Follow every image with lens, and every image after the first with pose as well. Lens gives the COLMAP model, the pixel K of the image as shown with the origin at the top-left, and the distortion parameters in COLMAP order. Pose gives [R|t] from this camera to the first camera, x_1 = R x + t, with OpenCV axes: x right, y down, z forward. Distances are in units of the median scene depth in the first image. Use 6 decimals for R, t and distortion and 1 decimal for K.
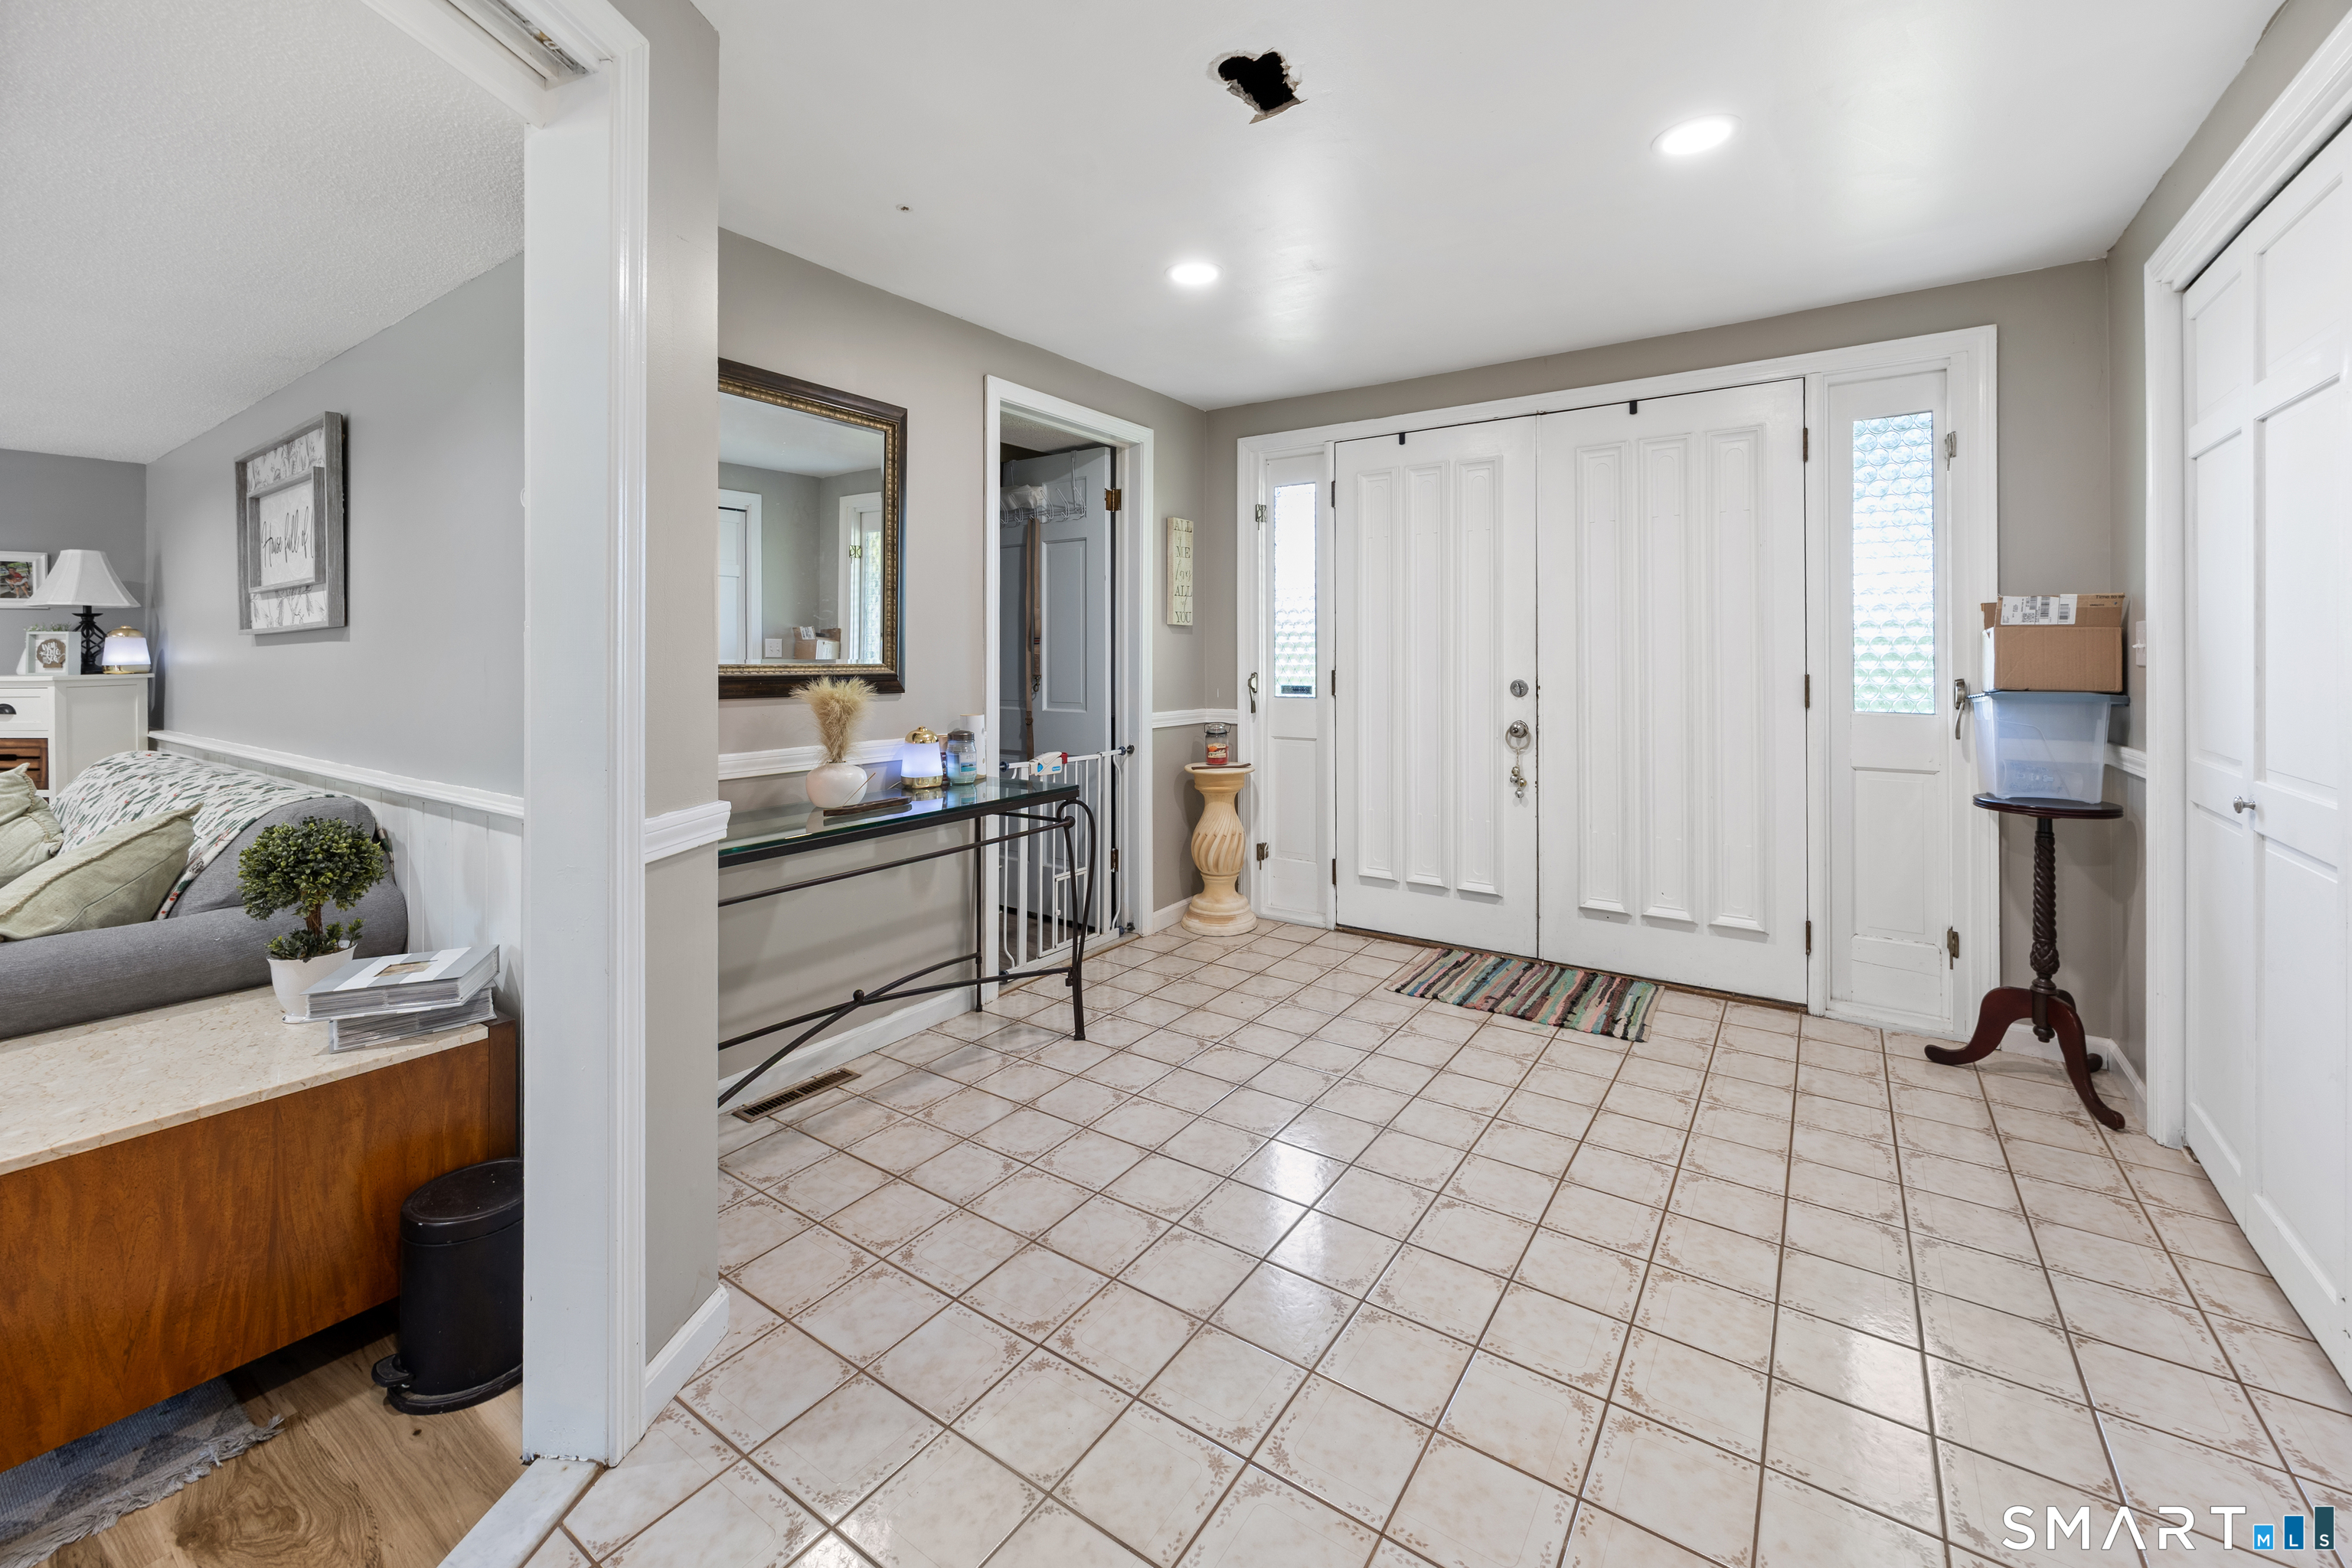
lens RADIAL K [[952.5, 0, 1161.7], [0, 952.5, 652.6], [0, 0, 1]] dist [-0.000021, 0.000041]
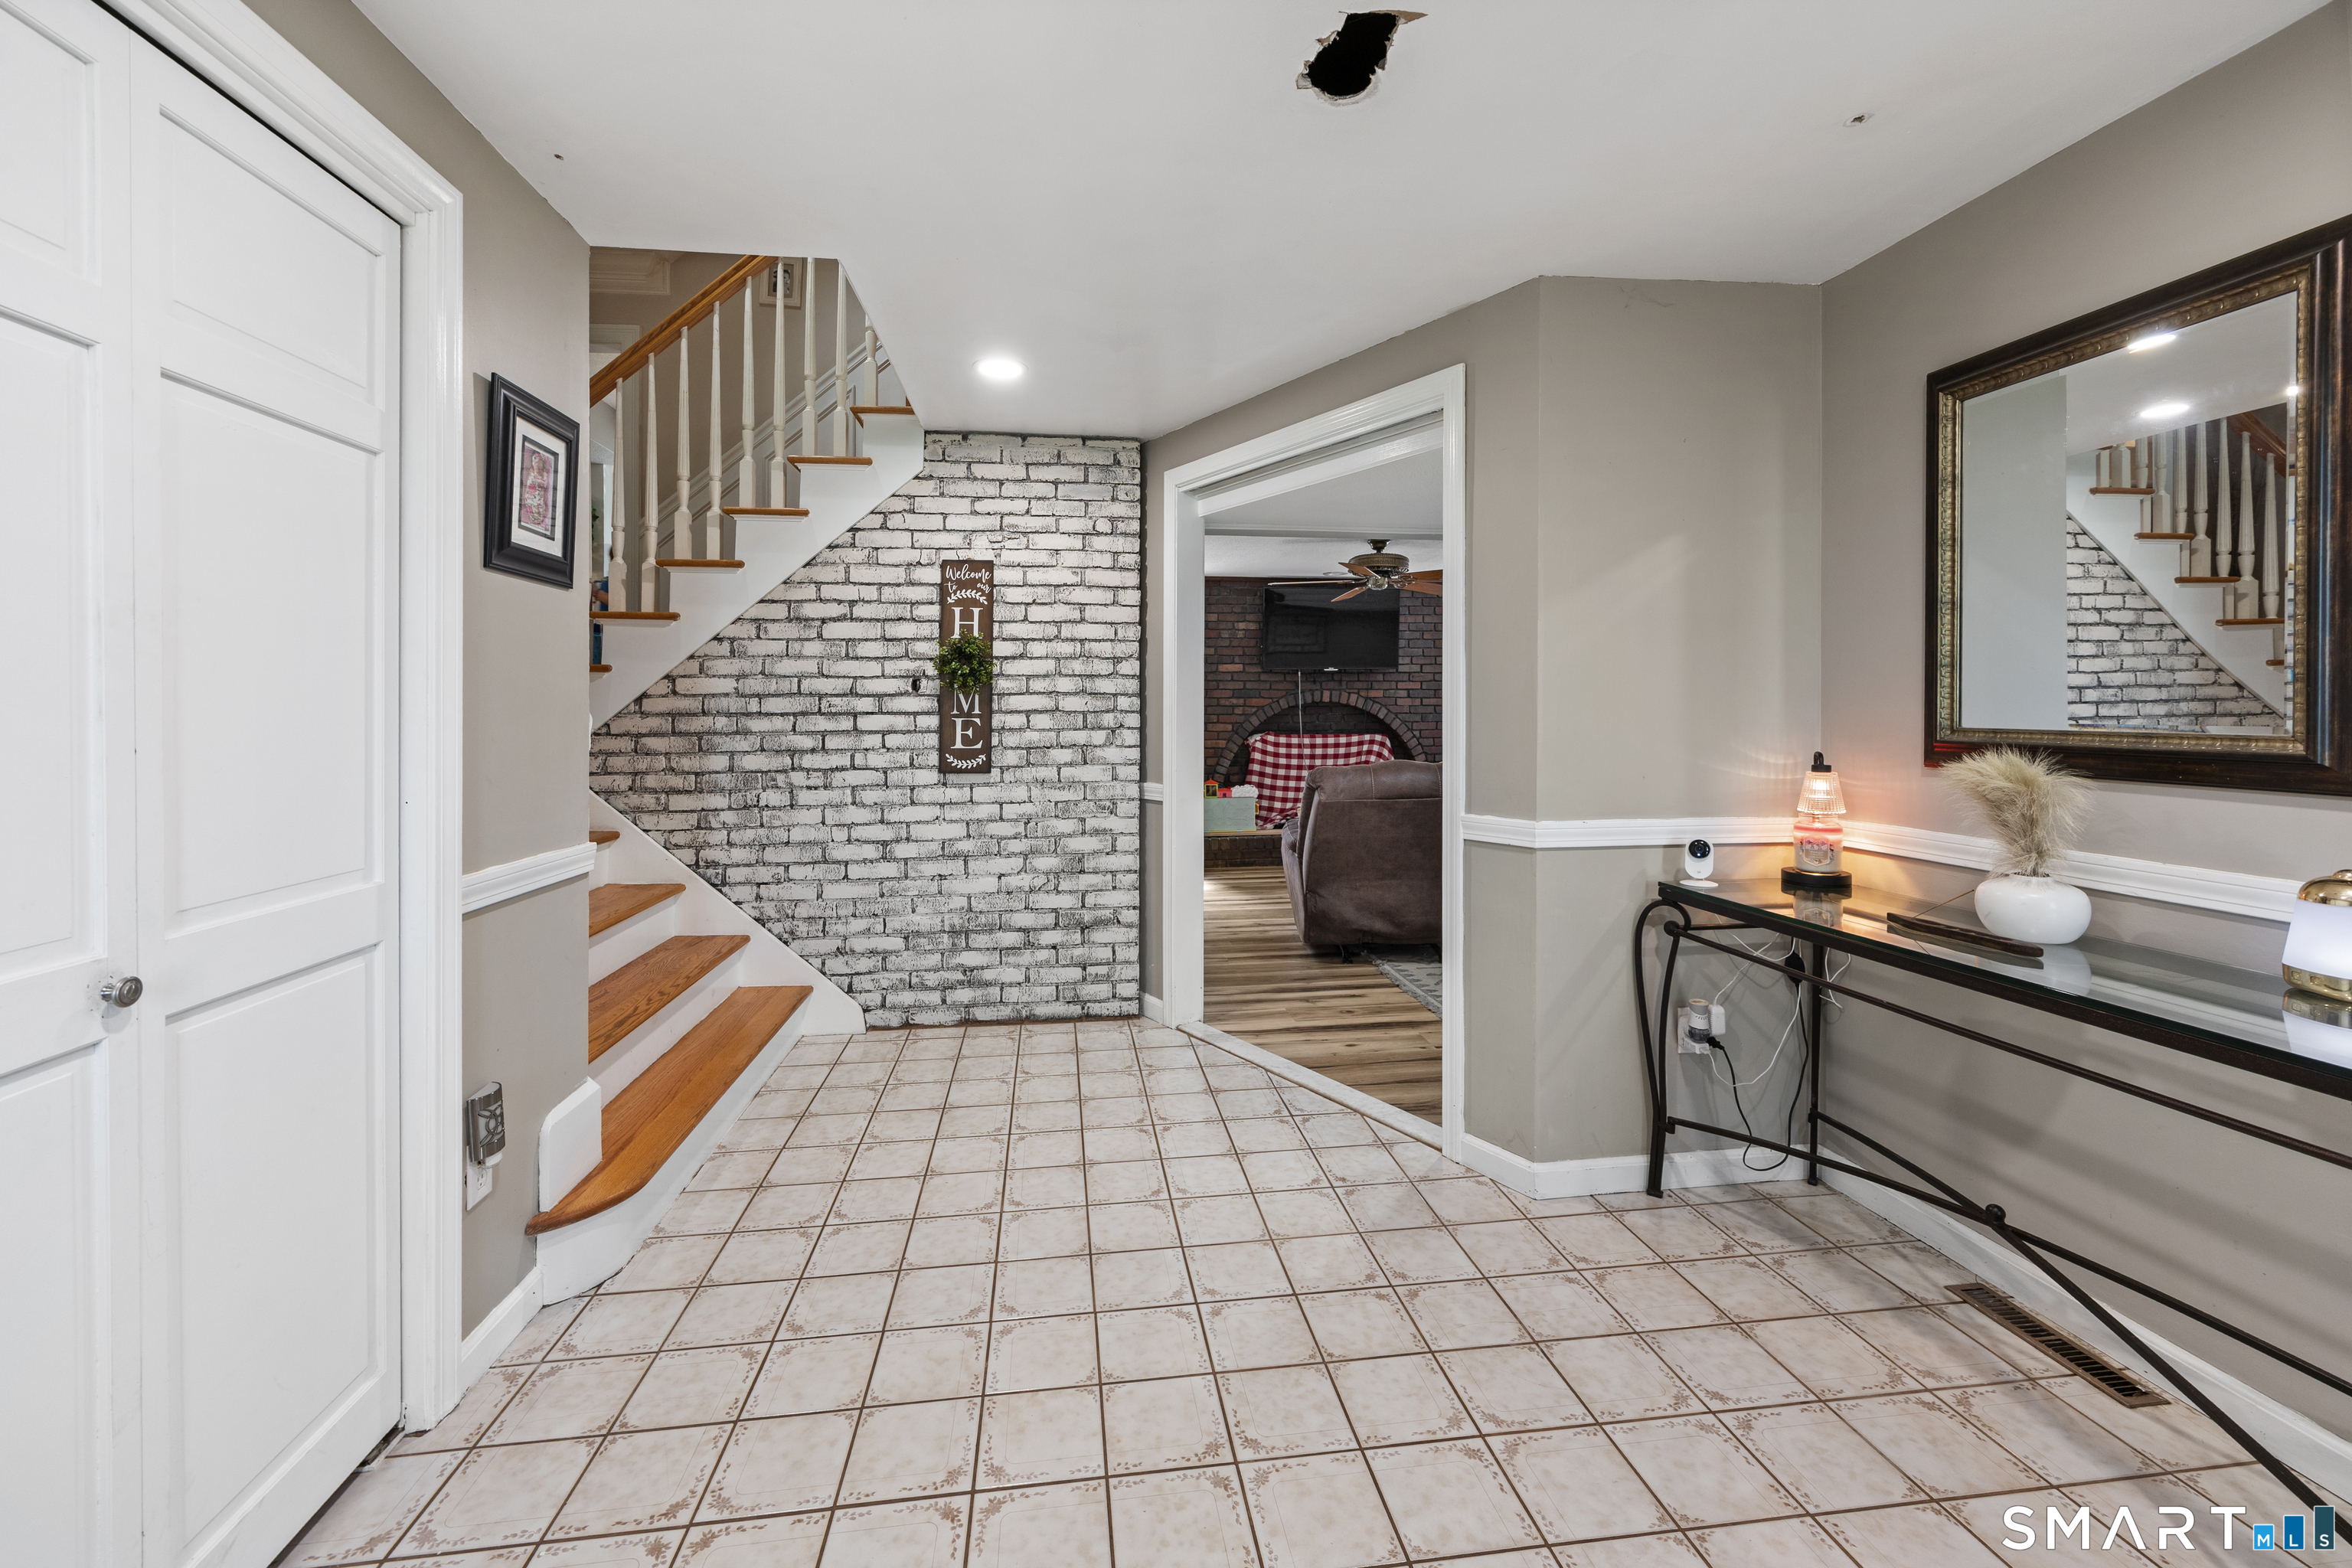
lens RADIAL K [[952.5, 0, 1178.0], [0, 952.5, 708.1], [0, 0, 1]] dist [-0.000021, 0.000041]
pose [[-0.734843, 0.003983, -0.678225, 0.602664], [0.008742, 0.999955, -0.003599, -0.005758], [0.678181, -0.008573, -0.734845, 1.156106]]
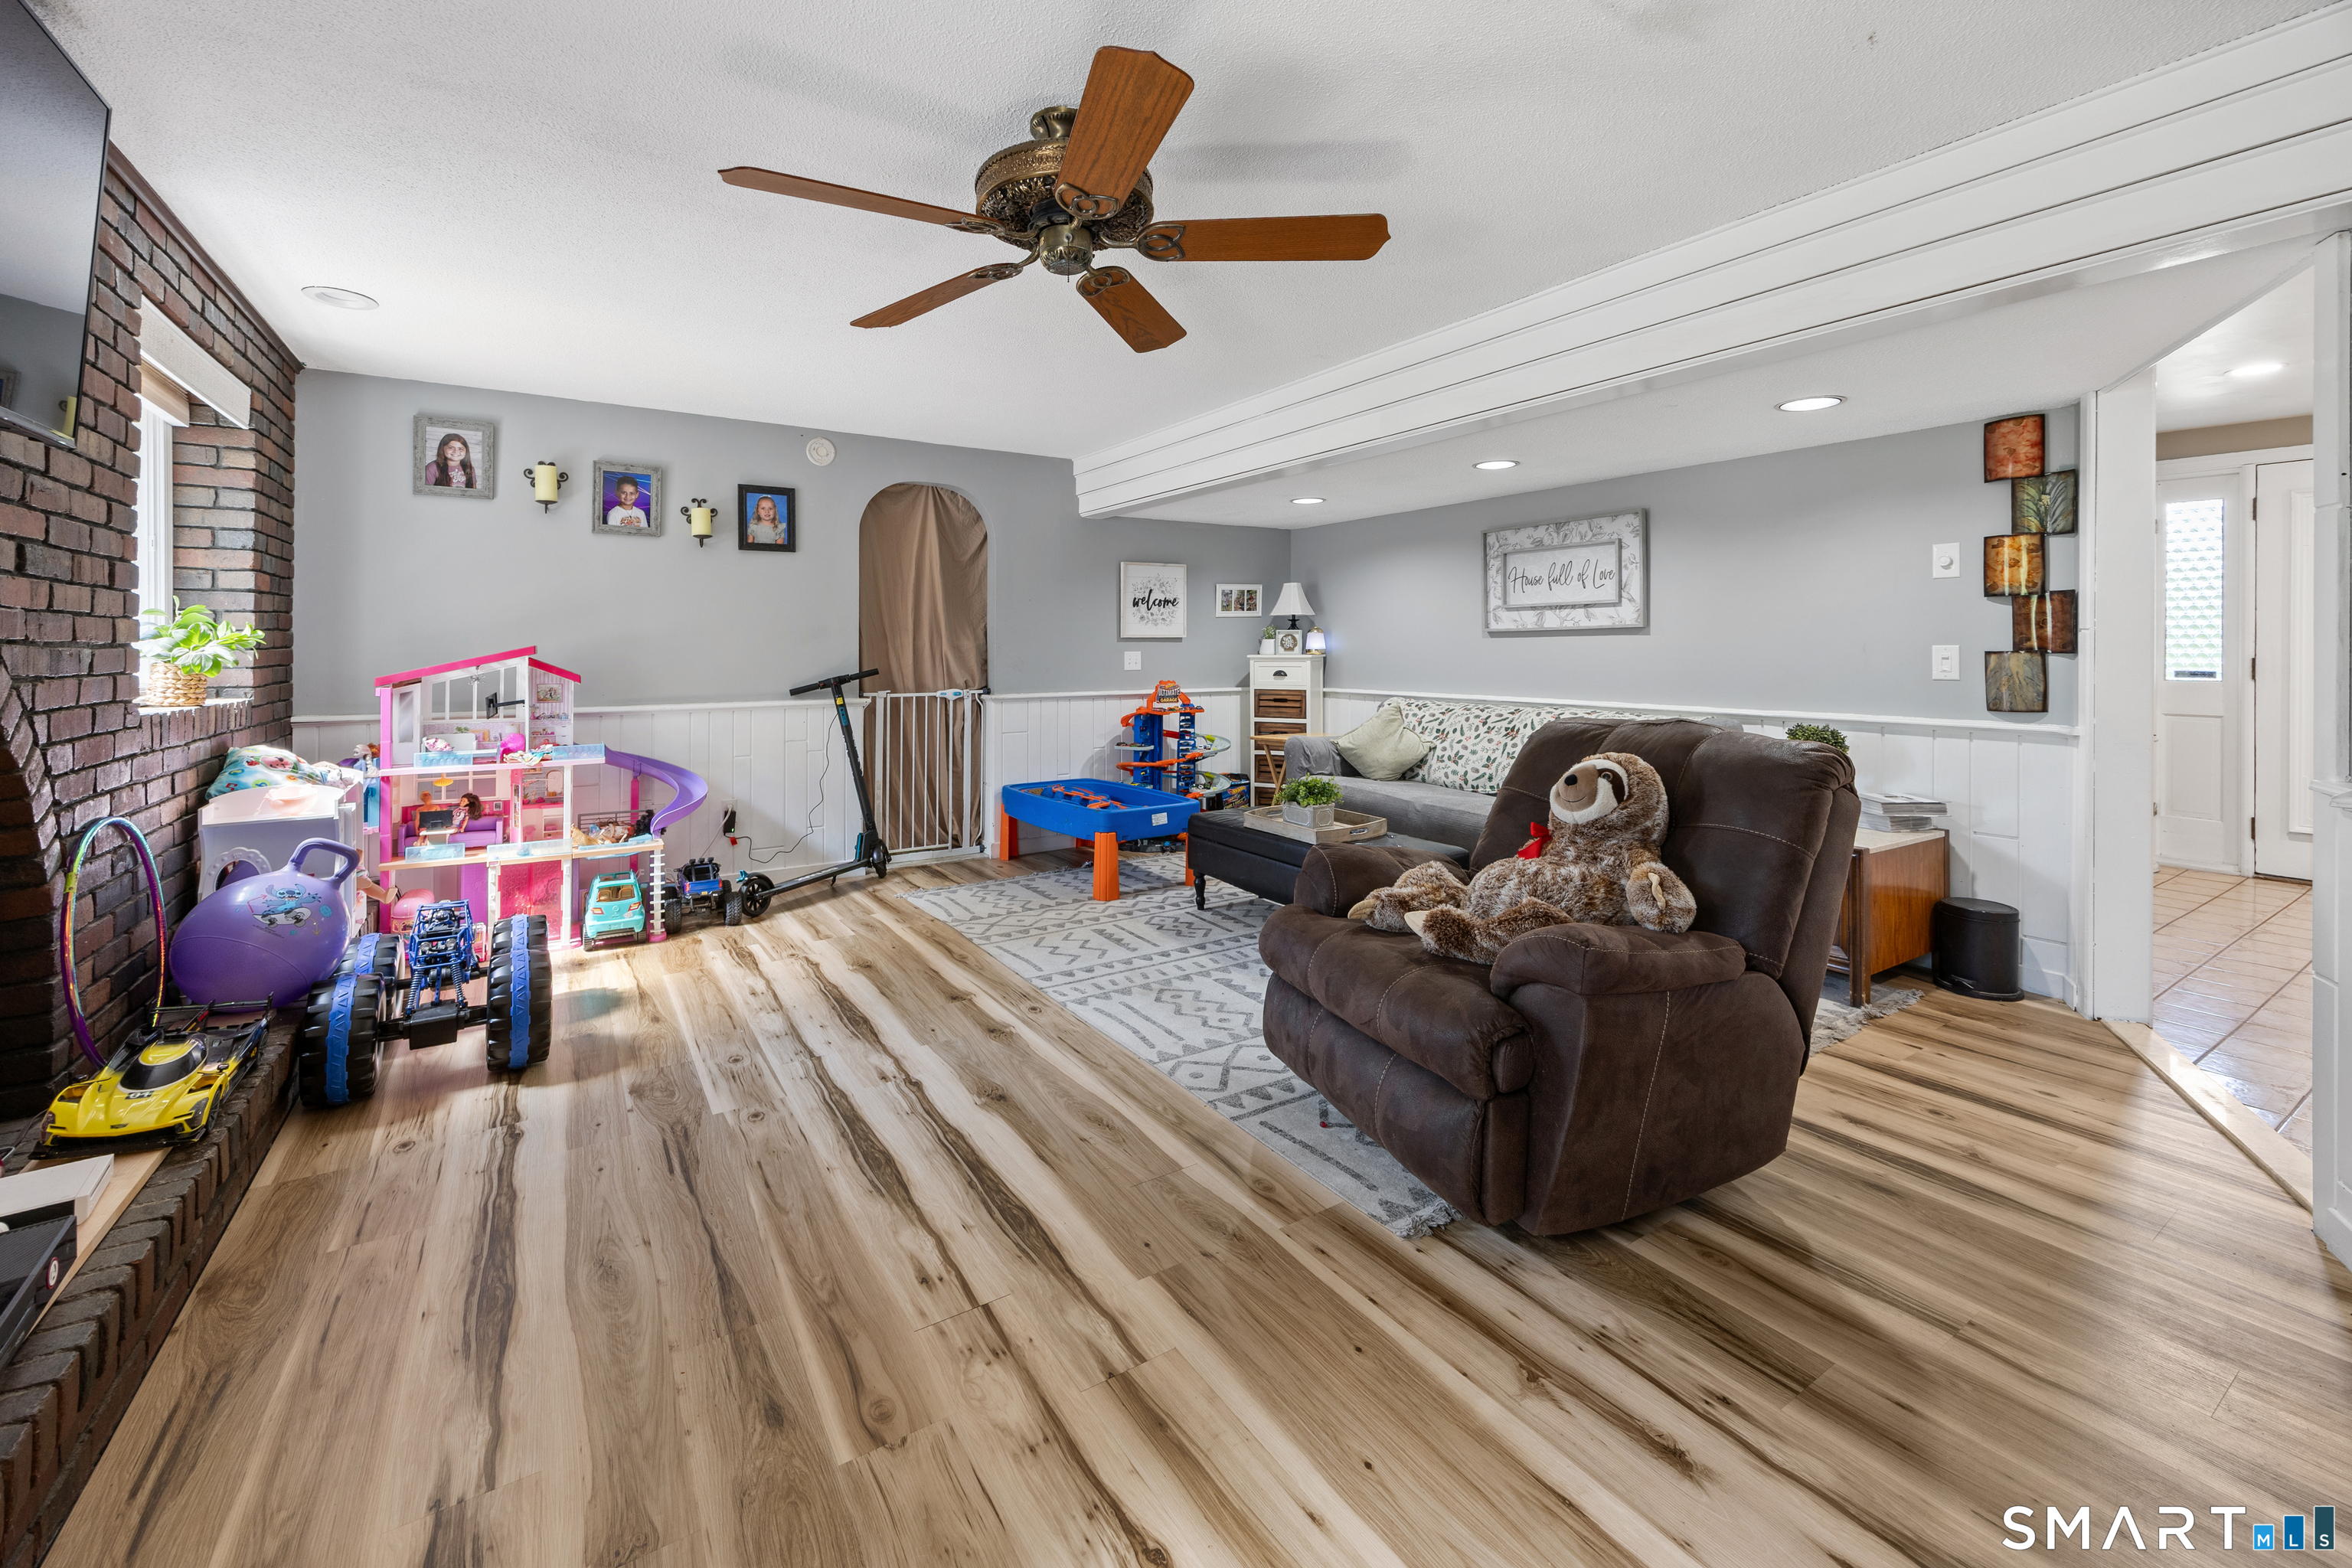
lens RADIAL K [[952.5, 0, 1151.7], [0, 952.5, 658.7], [0, 0, 1]] dist [-0.000021, 0.000041]
pose [[0.922929, 0.006839, -0.384910, -1.031438], [-0.001159, 0.999887, 0.014987, 0.006573], [0.384969, -0.013386, 0.922832, -1.010203]]
